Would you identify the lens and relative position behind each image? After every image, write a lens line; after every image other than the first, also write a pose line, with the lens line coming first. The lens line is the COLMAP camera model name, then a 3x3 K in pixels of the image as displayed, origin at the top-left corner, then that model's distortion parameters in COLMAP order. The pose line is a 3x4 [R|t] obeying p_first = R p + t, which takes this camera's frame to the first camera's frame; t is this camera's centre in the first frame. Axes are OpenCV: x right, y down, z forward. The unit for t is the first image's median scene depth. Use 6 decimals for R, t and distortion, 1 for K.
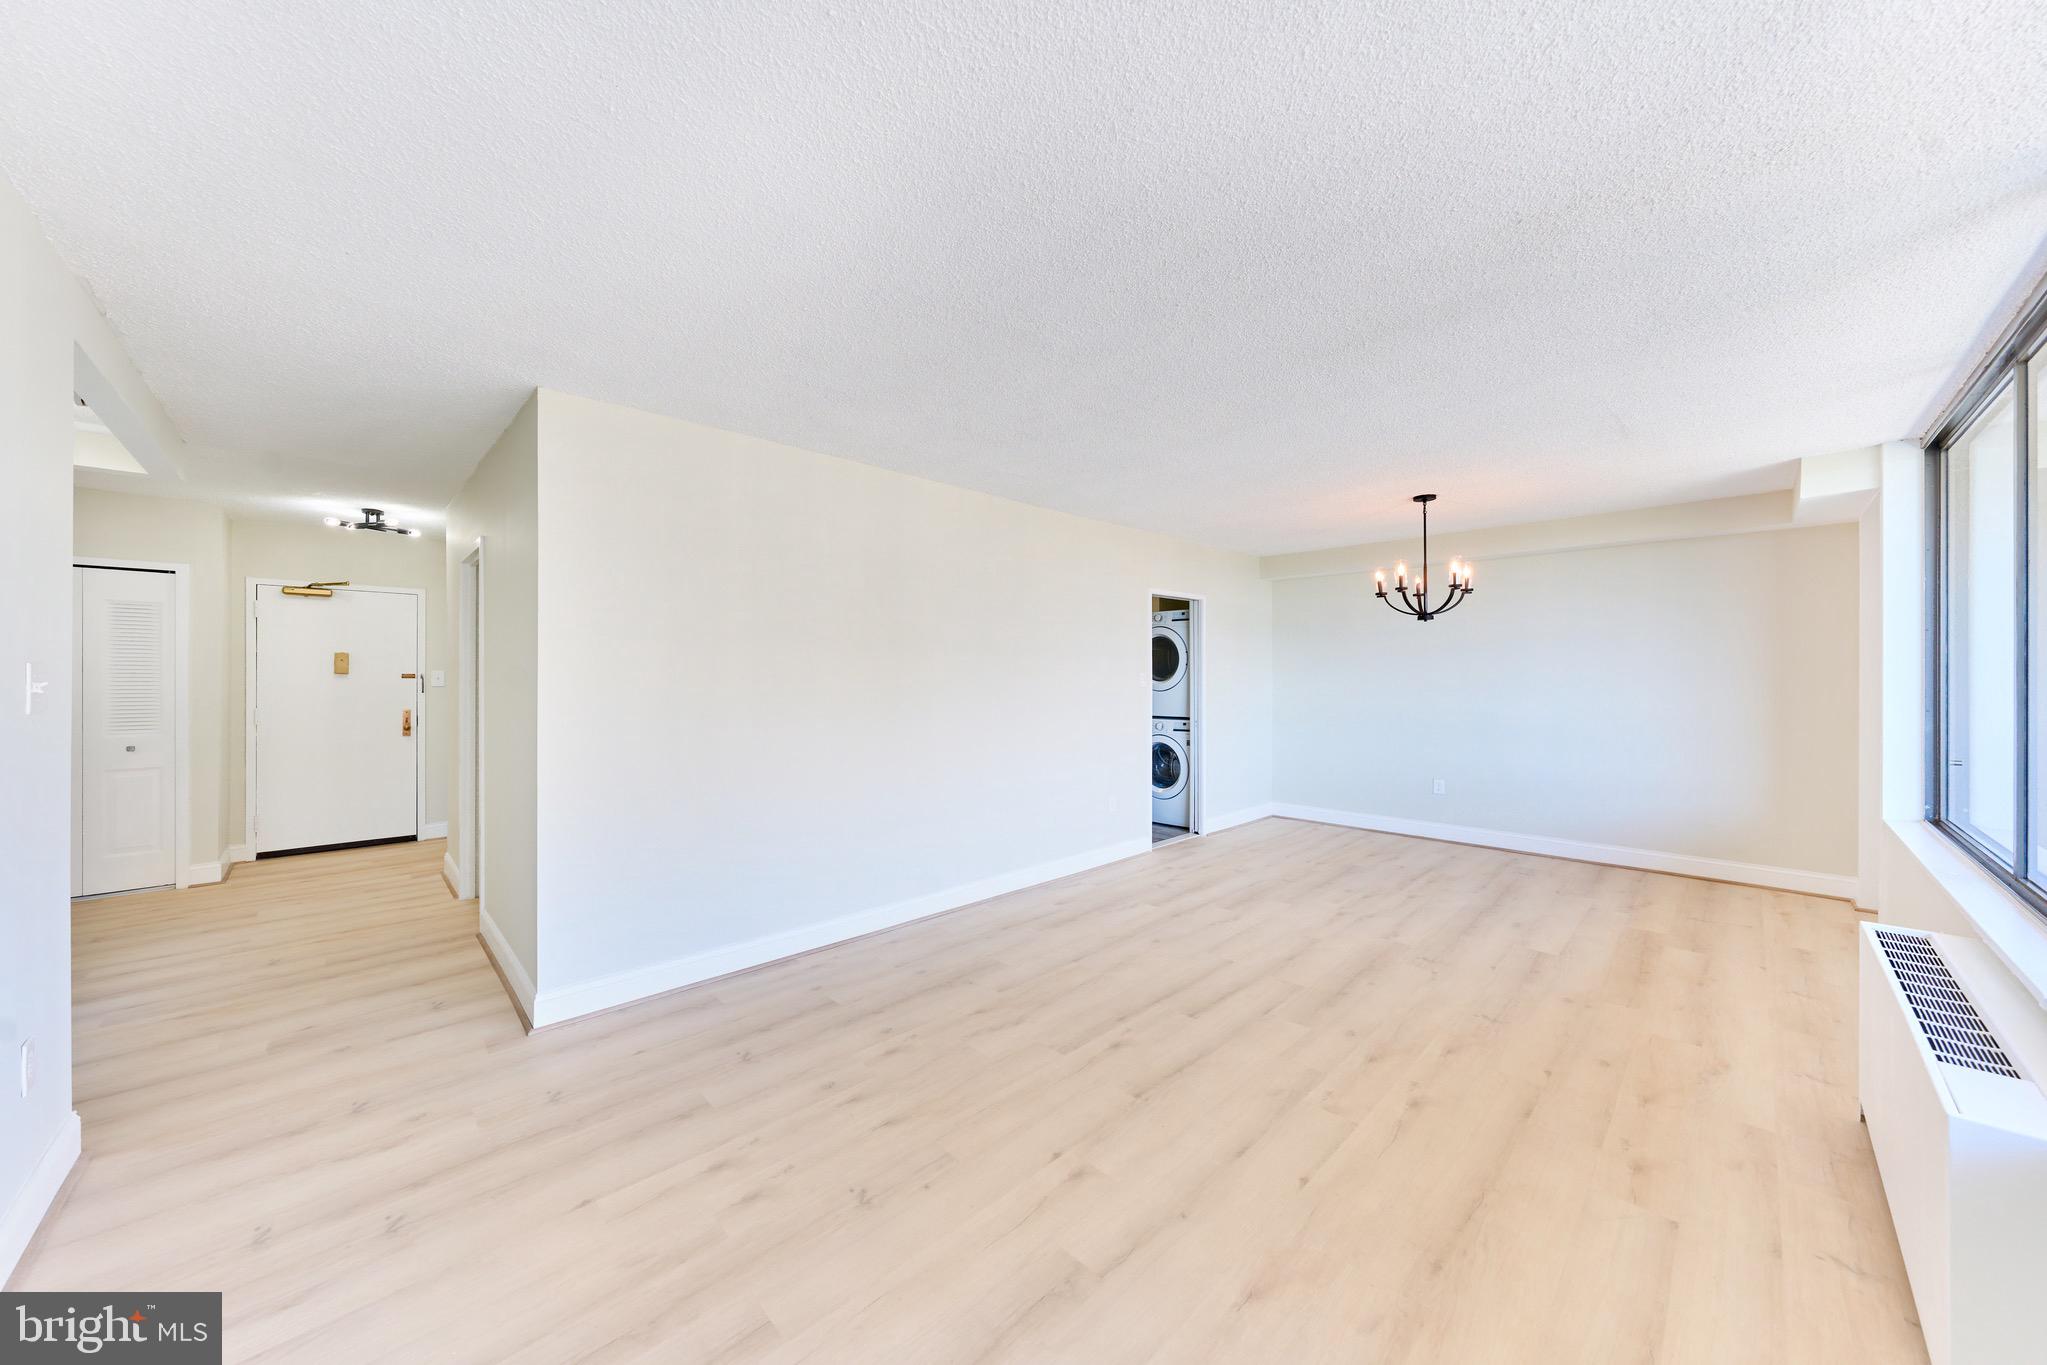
lens RADIAL K [[708.5, 0, 1023.5], [0, 708.5, 682.5], [0, 0, 1]] dist [-0.001312, -0.000048]
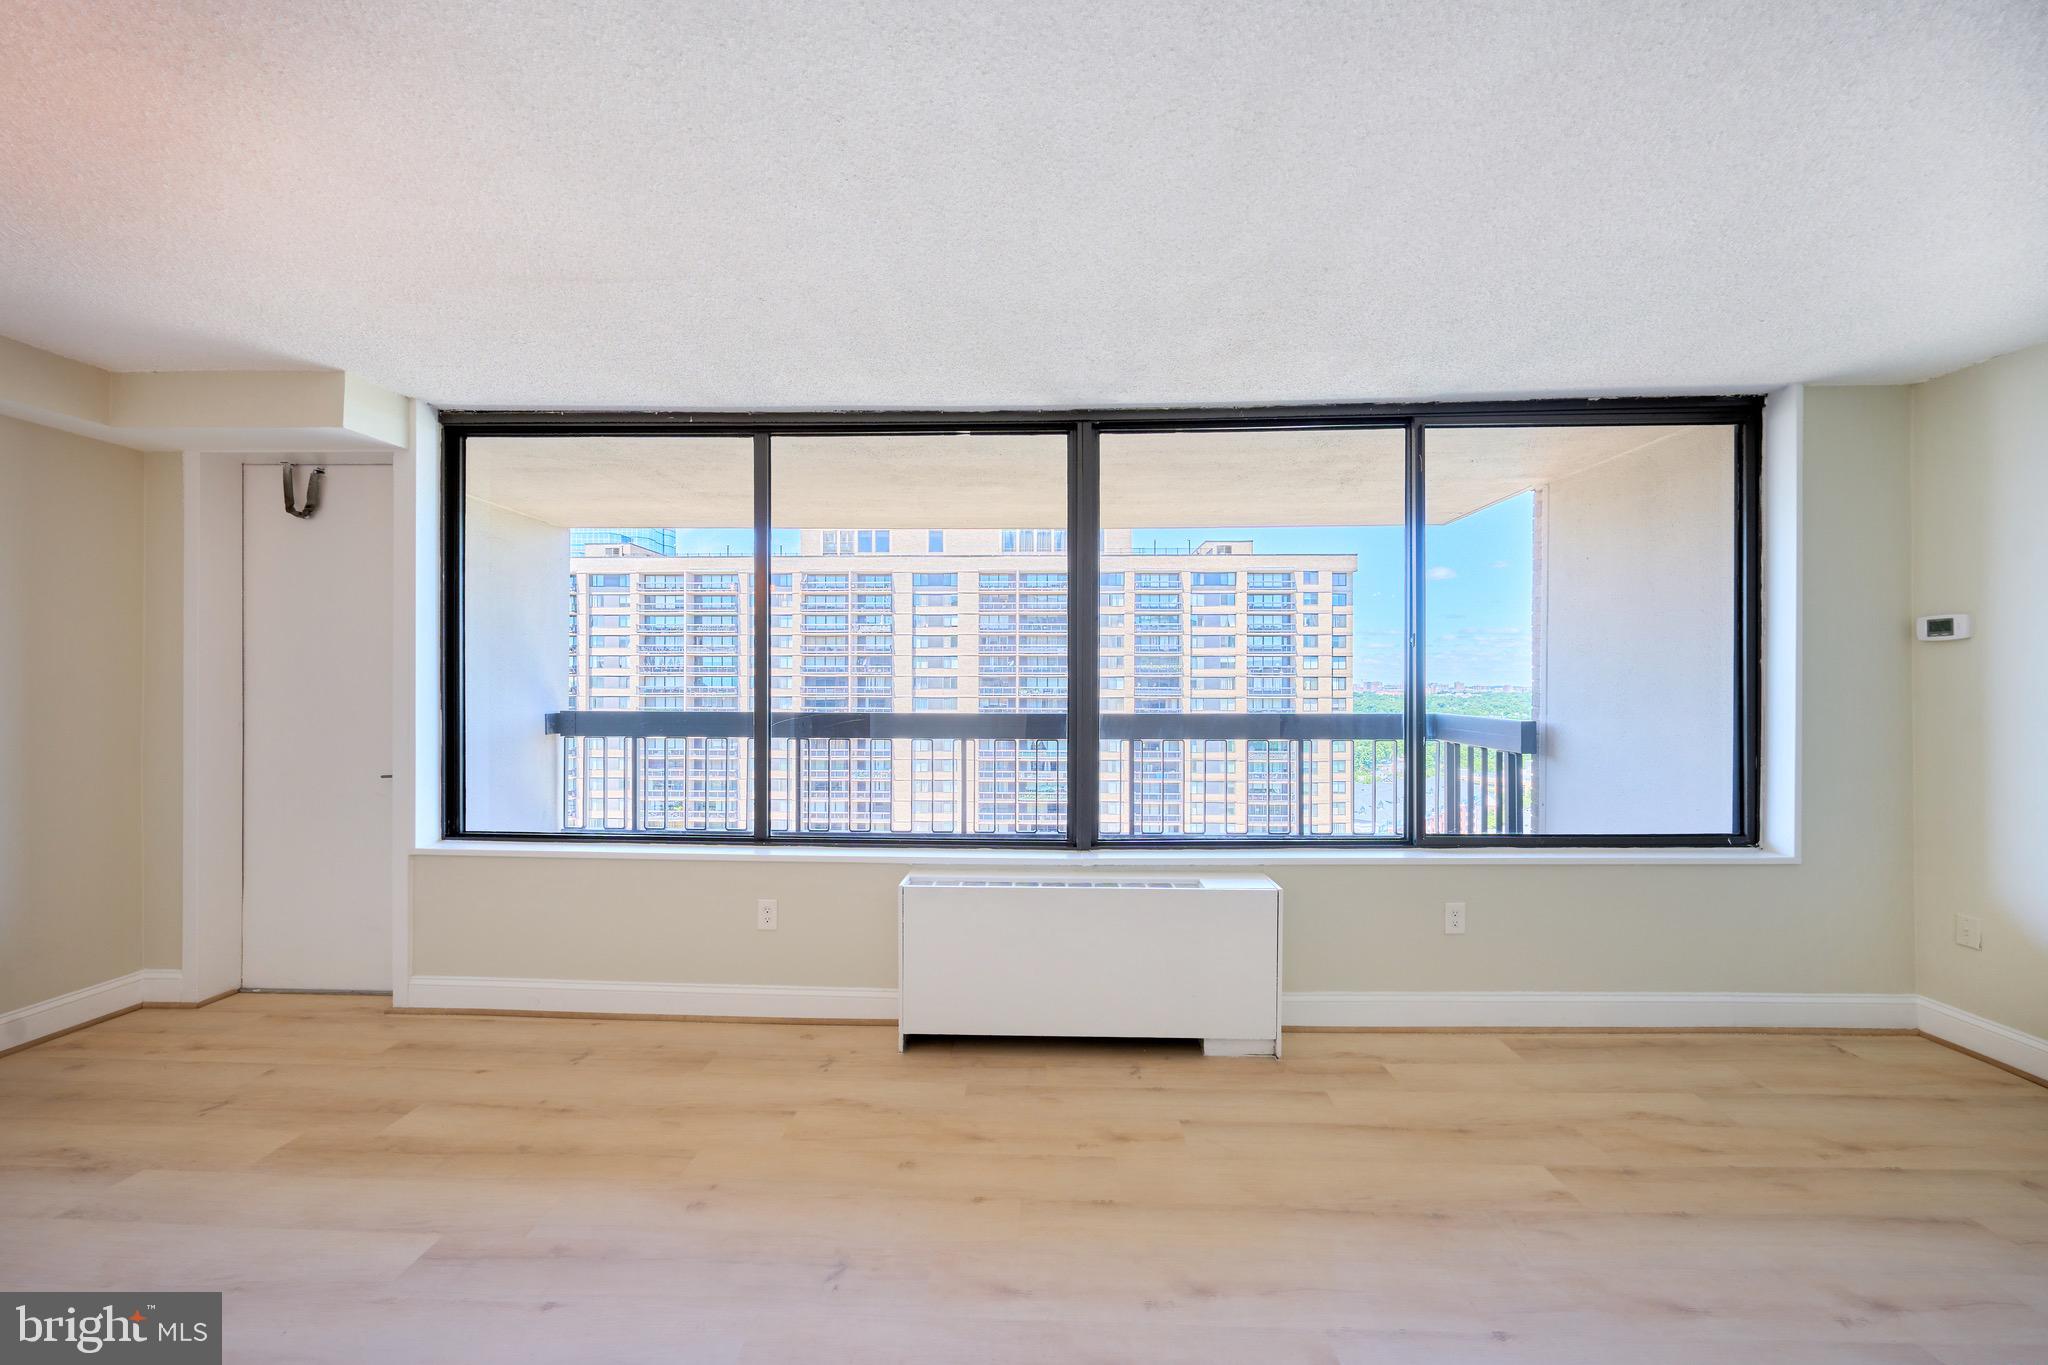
lens RADIAL K [[708.8, 0, 1024.0], [0, 708.8, 682.5], [0, 0, 1]] dist [-0.001312, -0.000048]
pose [[-0.697055, 0.003389, 0.717010, 0.133174], [-0.000626, 0.999986, -0.005334, 0.002233], [-0.717018, -0.004167, -0.697042, 1.225131]]
